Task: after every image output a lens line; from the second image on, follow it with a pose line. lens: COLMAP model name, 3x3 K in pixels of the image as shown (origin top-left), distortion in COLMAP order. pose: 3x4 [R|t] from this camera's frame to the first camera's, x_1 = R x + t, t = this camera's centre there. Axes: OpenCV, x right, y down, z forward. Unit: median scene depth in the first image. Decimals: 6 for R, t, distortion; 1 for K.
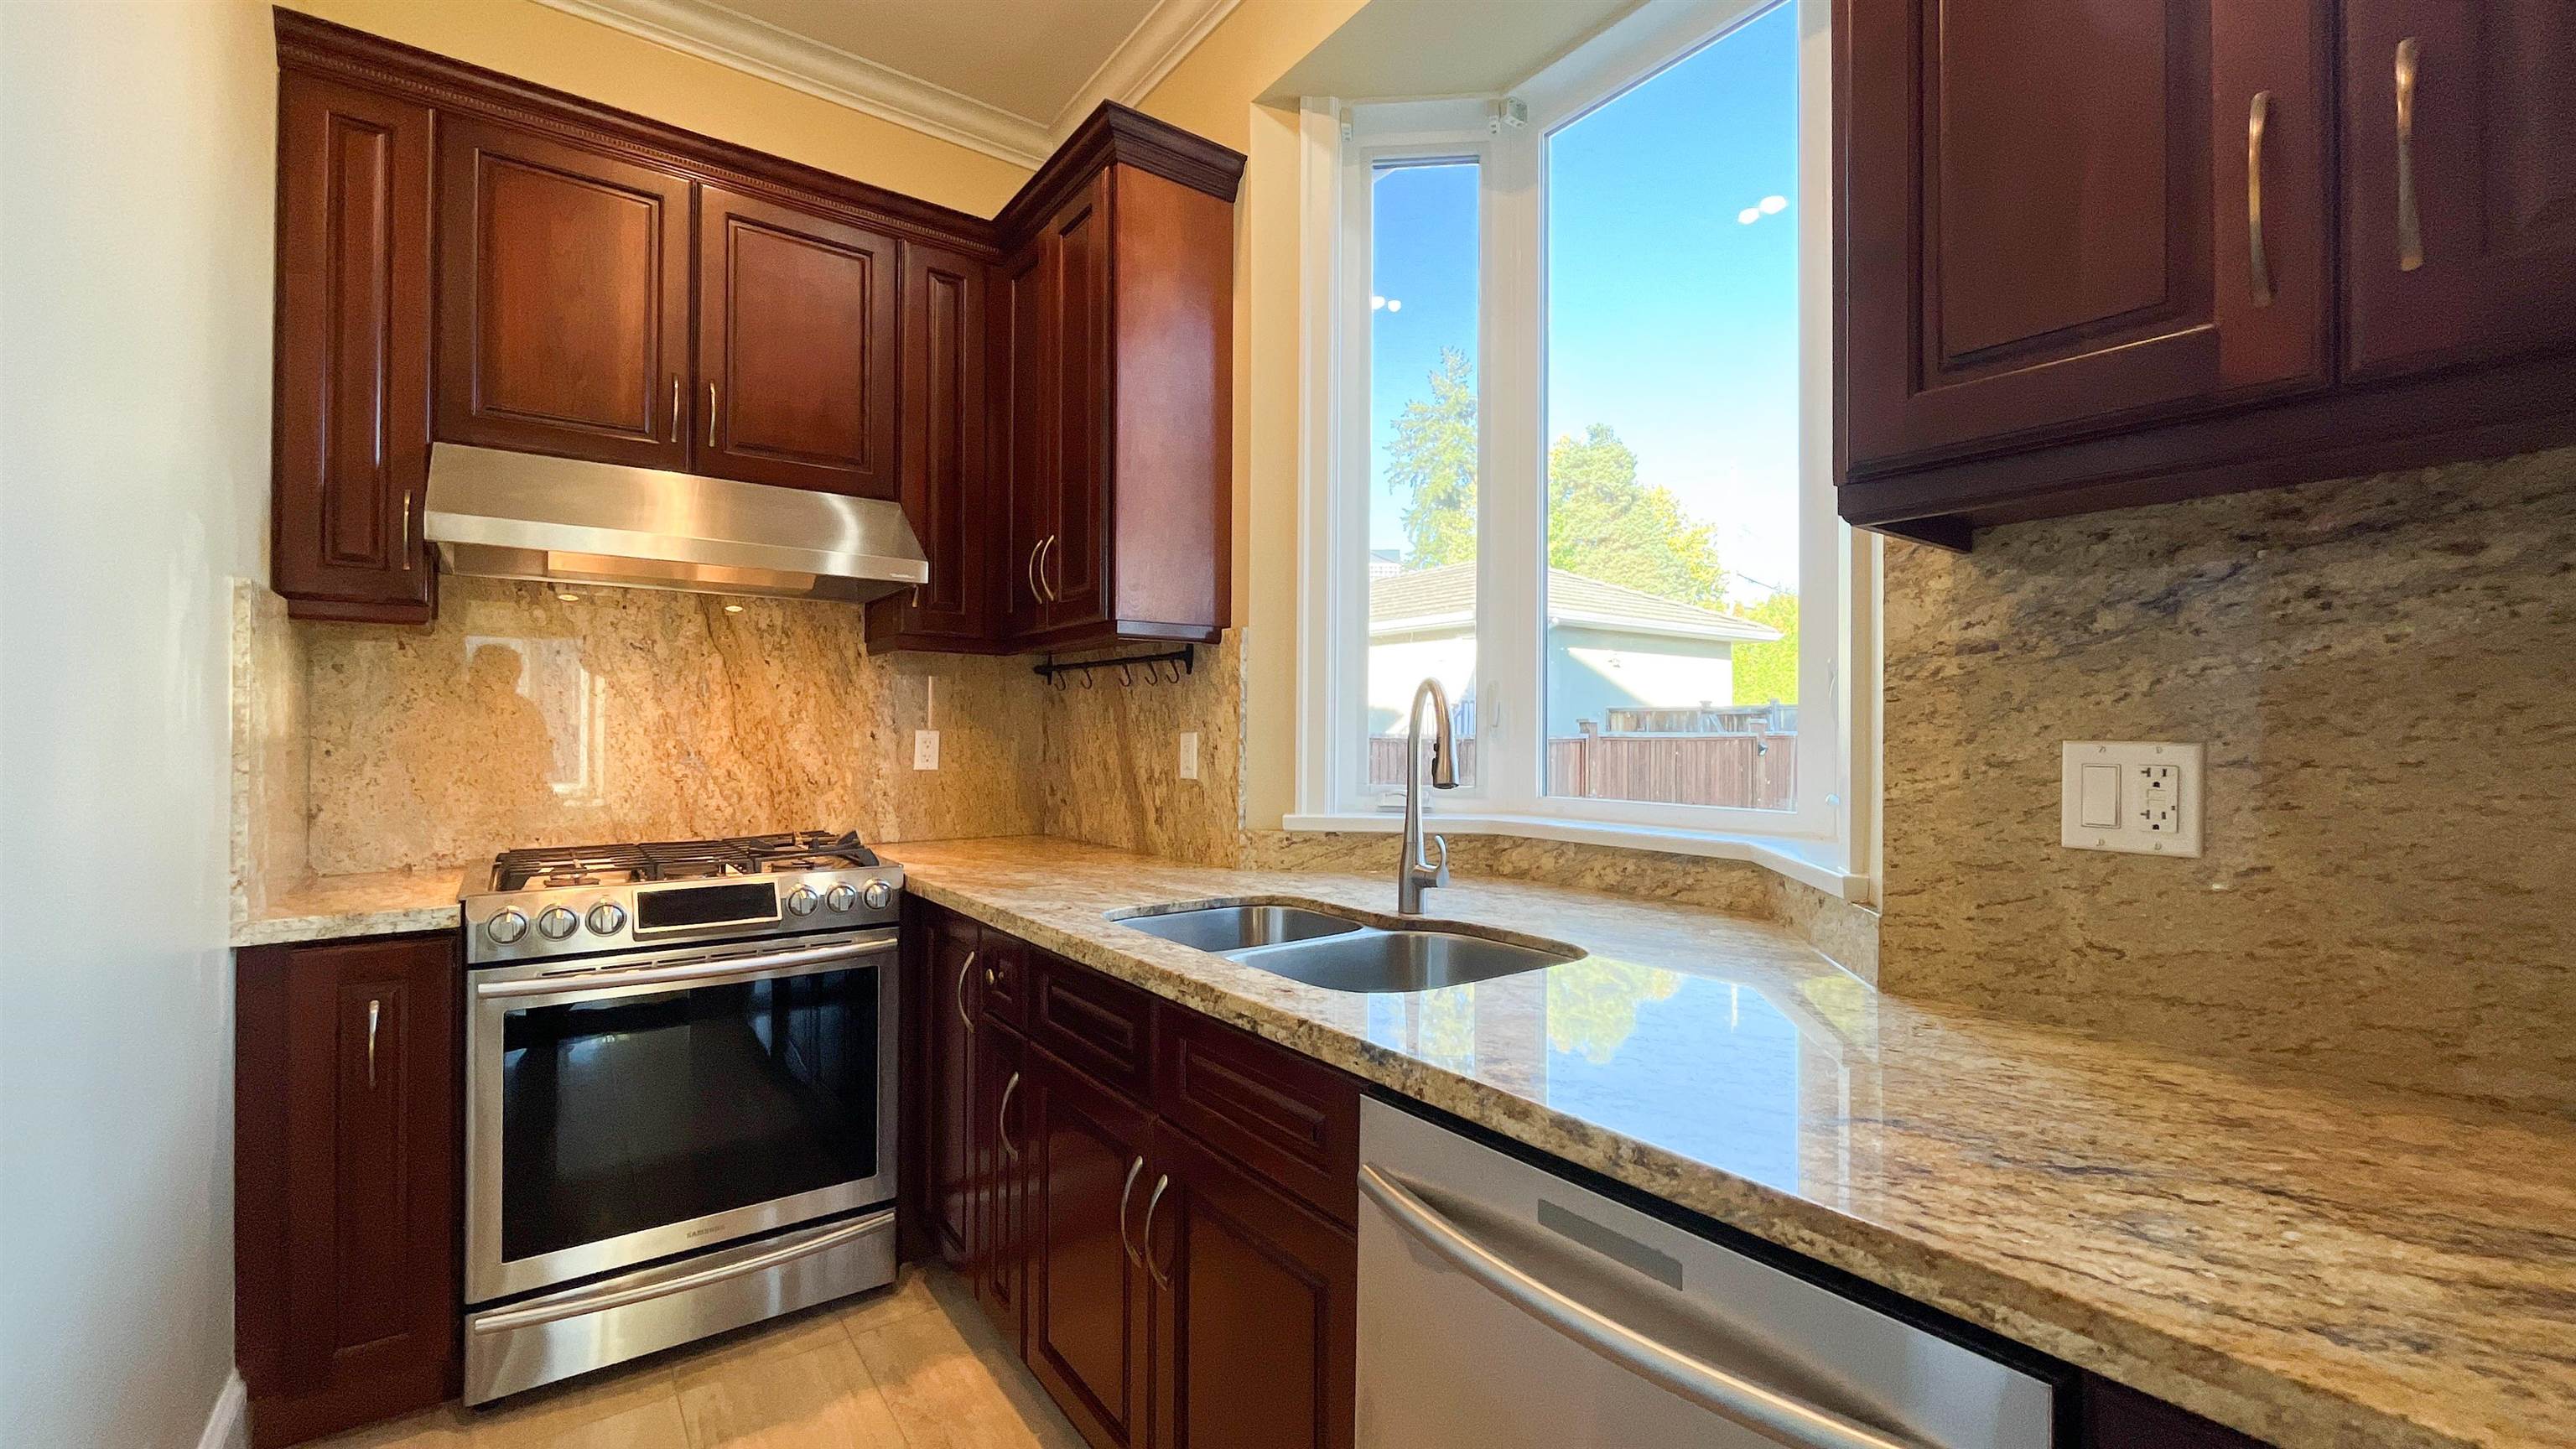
lens RADIAL K [[1047.8, 0, 1294.2], [0, 1047.8, 722.5], [0, 0, 1]] dist [-0.000392, -0.000288]
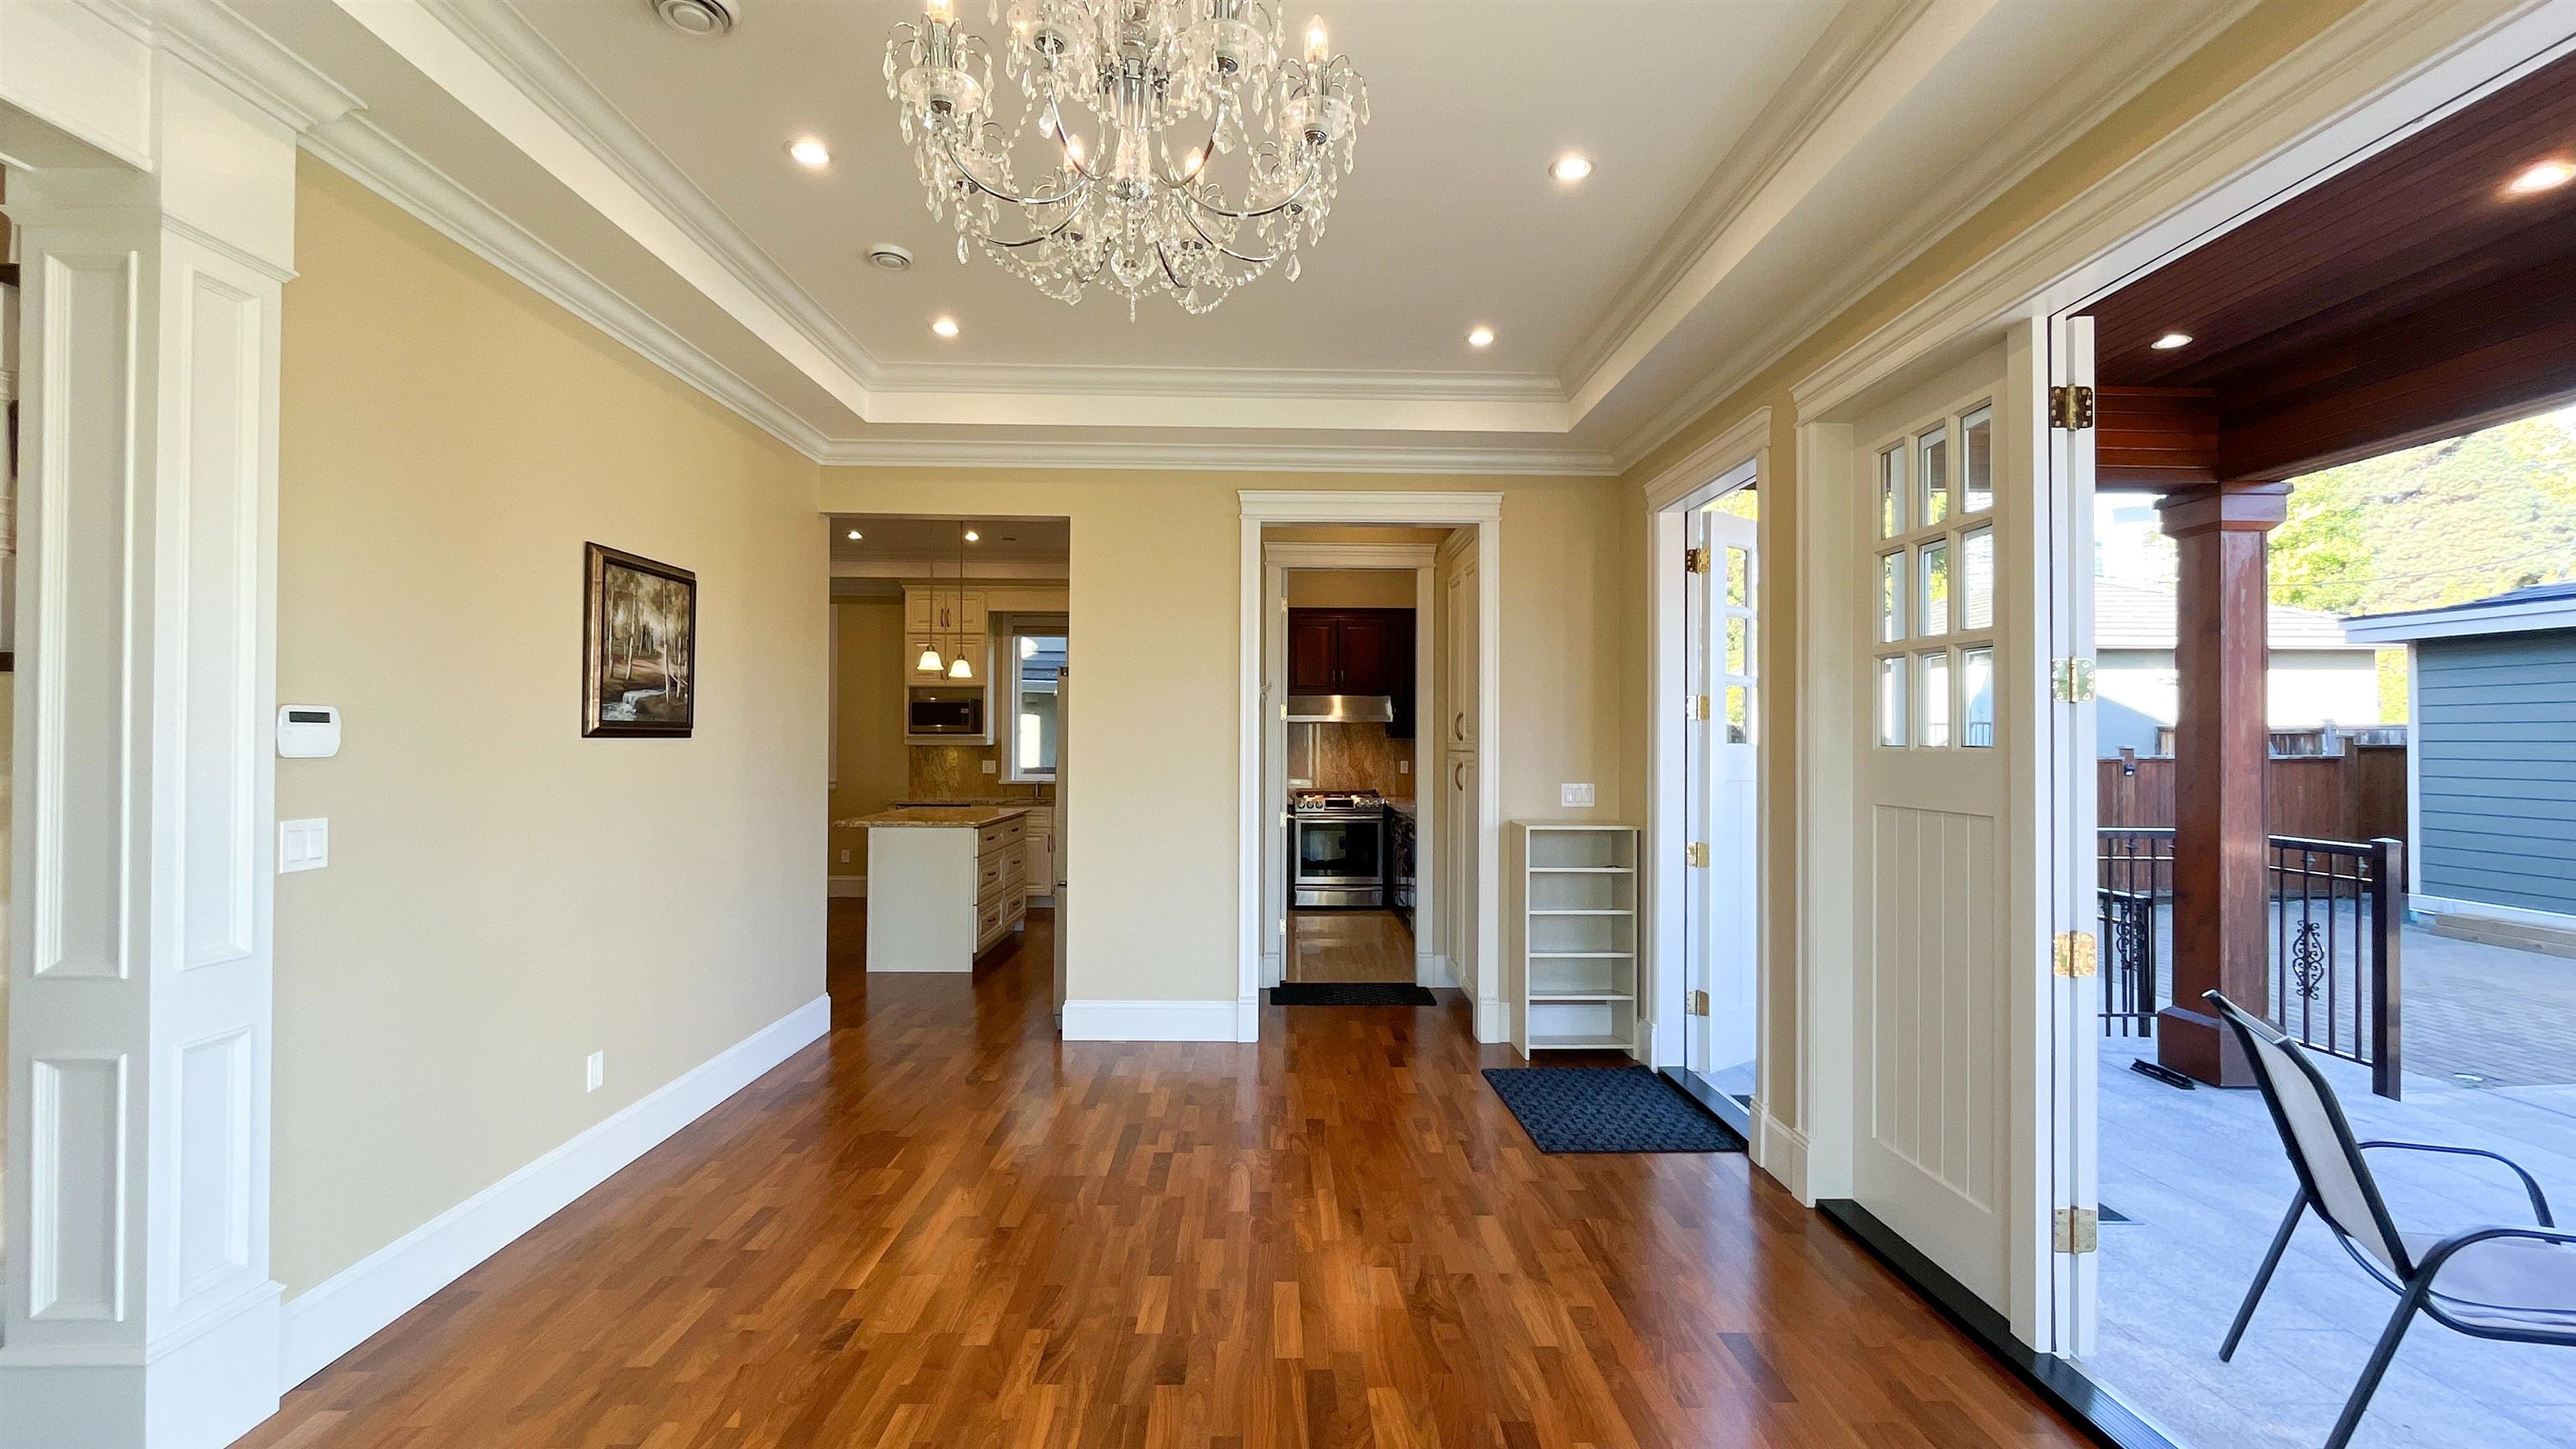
lens RADIAL K [[1047.8, 0, 1287.4], [0, 1047.8, 722.1], [0, 0, 1]] dist [-0.000392, -0.000288]
pose [[0.809795, 0.000151, -0.586713, 1.618783], [0.000487, 0.999999, 0.000930, -0.150236], [0.586713, -0.001039, 0.809794, -2.354203]]
